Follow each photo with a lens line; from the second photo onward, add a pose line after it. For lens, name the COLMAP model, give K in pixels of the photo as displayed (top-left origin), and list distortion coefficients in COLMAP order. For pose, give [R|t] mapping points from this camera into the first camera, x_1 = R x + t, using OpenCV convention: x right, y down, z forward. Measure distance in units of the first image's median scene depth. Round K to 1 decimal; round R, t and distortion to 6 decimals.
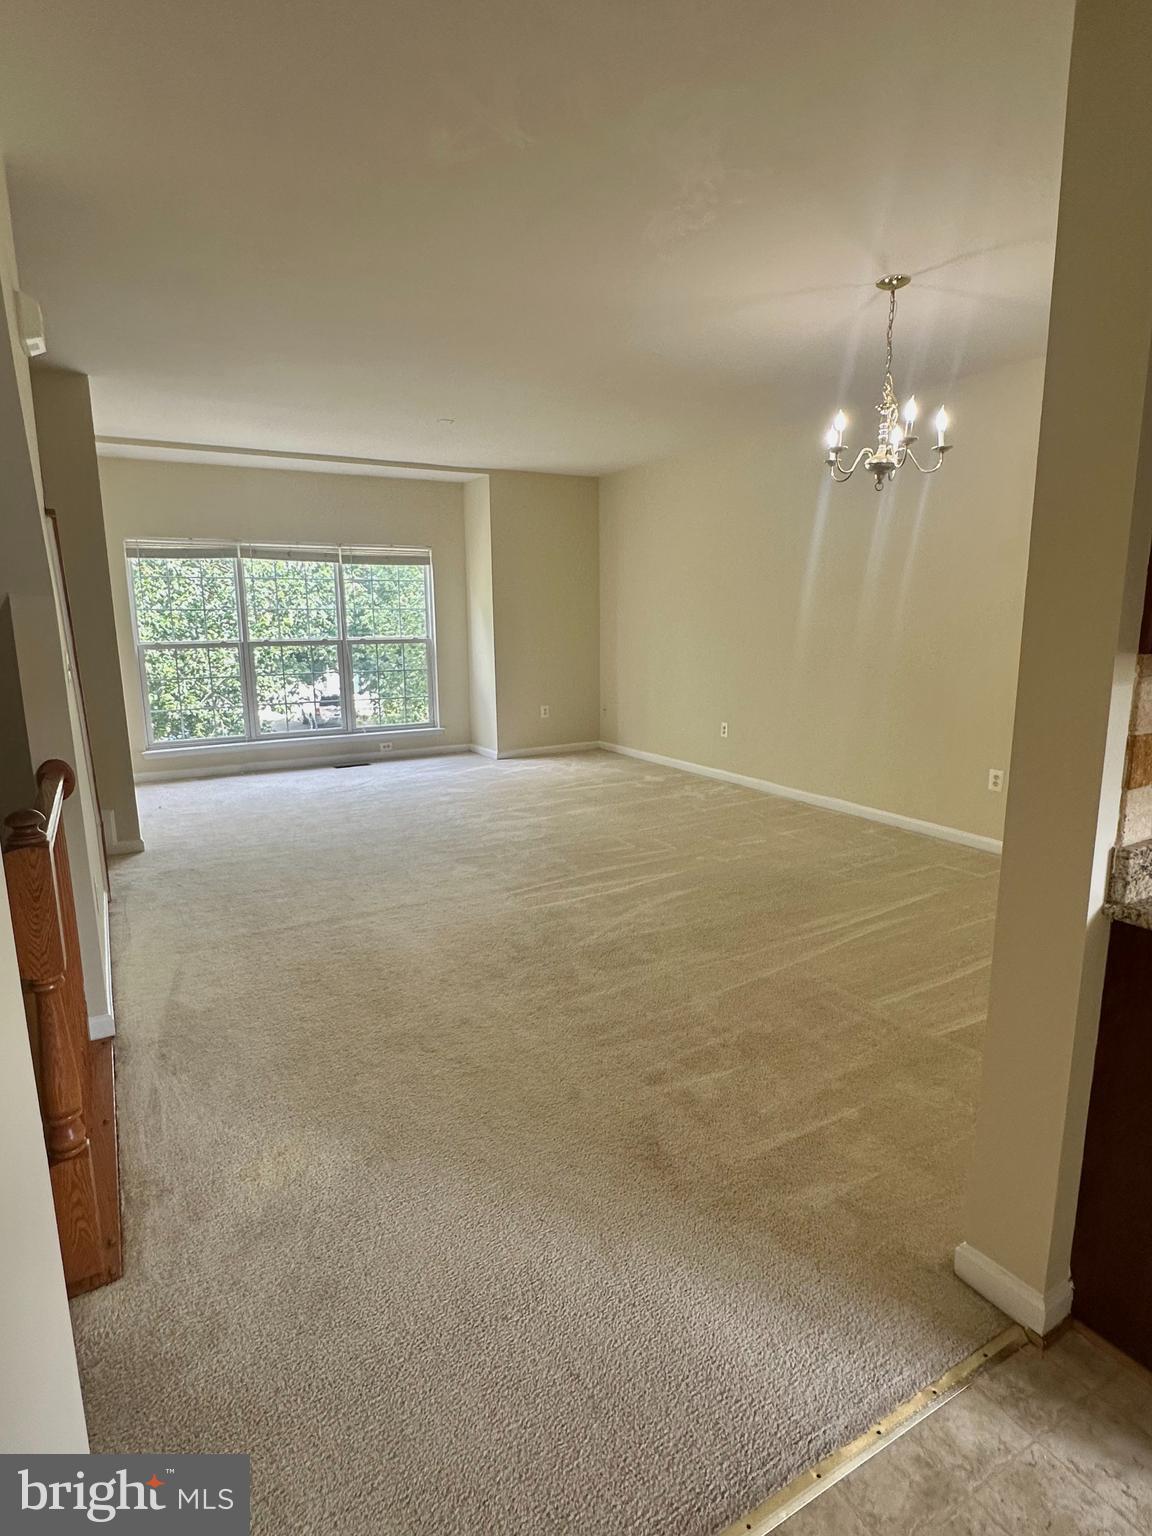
lens RADIAL K [[821.0, 0, 576.0], [0, 821.0, 768.0], [0, 0, 1]] dist [0.001856, 0.000899]
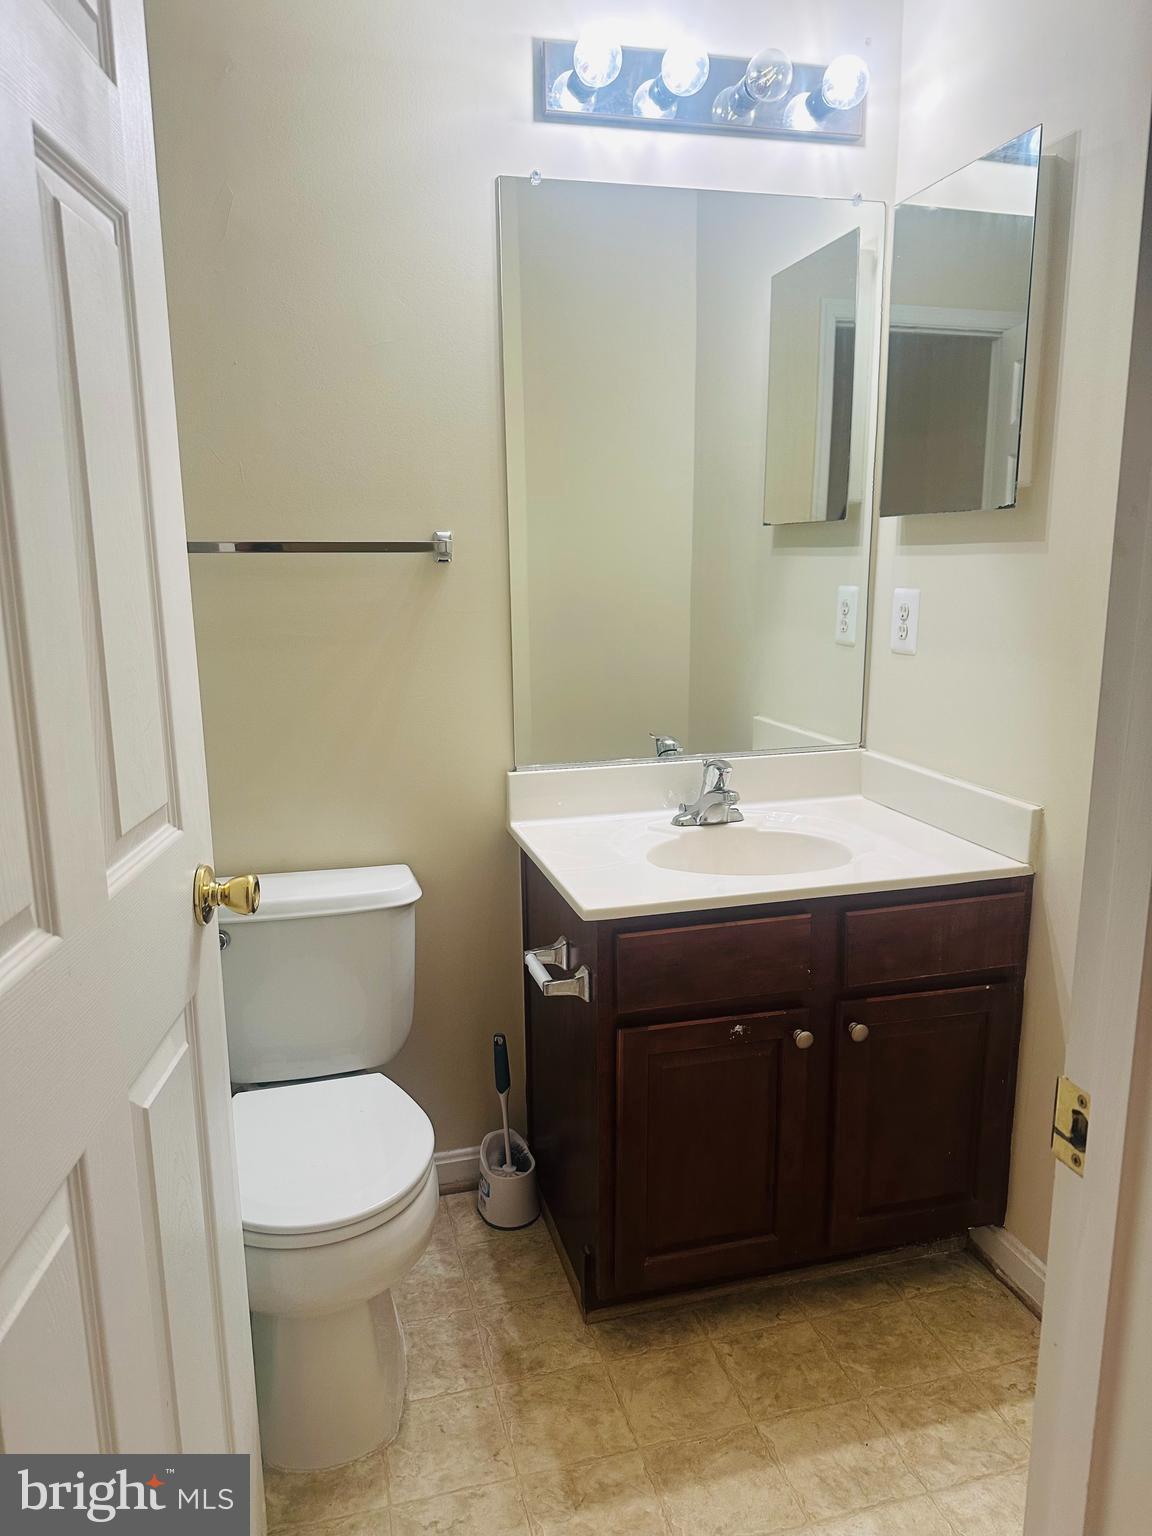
lens RADIAL K [[1087.0, 0, 576.0], [0, 1087.0, 768.0], [0, 0, 1]] dist [-0.002768, -0.003027]
pose [[-0.255637, 0.201256, -0.945593, 1.508932], [-0.168612, 0.953820, 0.248590, -0.135954], [0.951956, 0.222987, -0.209898, 1.196957]]
